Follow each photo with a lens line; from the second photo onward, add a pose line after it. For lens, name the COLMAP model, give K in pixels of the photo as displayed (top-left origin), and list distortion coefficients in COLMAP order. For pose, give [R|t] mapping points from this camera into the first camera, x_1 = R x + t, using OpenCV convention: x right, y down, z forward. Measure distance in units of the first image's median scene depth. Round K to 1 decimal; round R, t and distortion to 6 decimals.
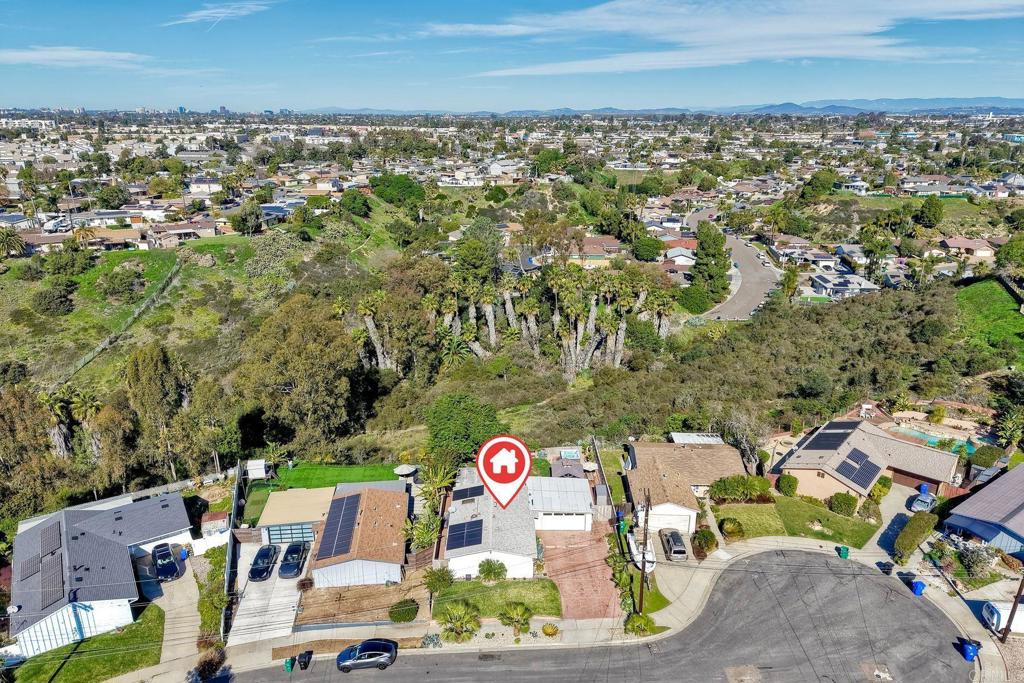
lens RADIAL K [[701.9, 0, 506.0], [0, 701.9, 342.8], [0, 0, 1]] dist [0.002794, -0.014171]
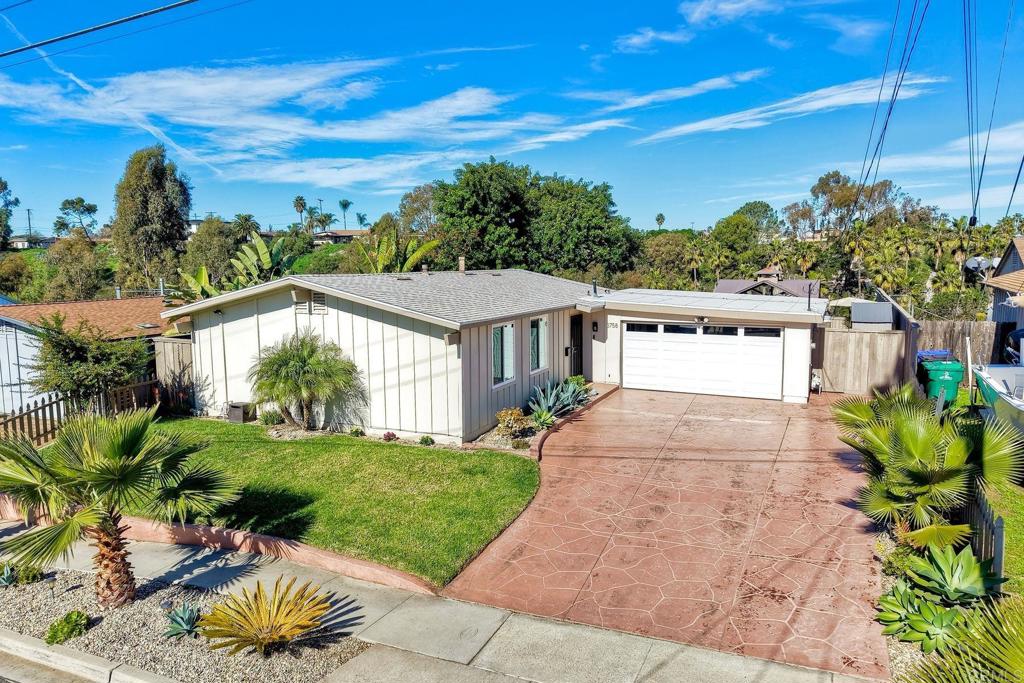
lens RADIAL K [[701.9, 0, 504.3], [0, 701.9, 342.6], [0, 0, 1]] dist [0.002794, -0.014171]
pose [[0.898663, 0.049093, -0.435884, 0.155827], [-0.134448, 0.976715, -0.167185, 0.359883], [0.417527, 0.208847, 0.884338, 0.851158]]
